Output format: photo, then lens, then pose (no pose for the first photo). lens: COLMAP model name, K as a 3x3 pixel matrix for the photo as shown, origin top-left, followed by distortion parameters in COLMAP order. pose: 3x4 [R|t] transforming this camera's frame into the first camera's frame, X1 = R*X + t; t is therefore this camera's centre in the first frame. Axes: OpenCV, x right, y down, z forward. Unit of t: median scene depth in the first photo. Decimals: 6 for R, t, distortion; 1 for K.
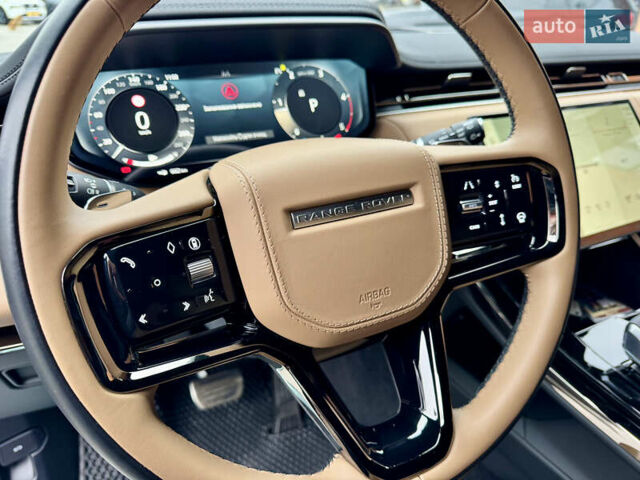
lens RADIAL K [[477.2, 0, 320.0], [0, 477.2, 240.0], [0, 0, 1]] dist [-0.040201, 0.002293]
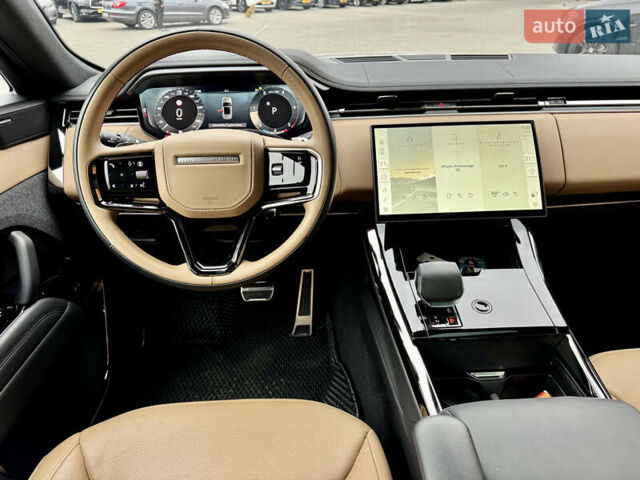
lens RADIAL K [[470.5, 0, 320.0], [0, 470.5, 240.0], [0, 0, 1]] dist [0.005993, 0.001620]
pose [[0.911533, 0.174445, -0.372392, 0.971599], [-0.164412, 0.984637, 0.058806, 0.060323], [0.376929, 0.007622, 0.926211, -0.596742]]
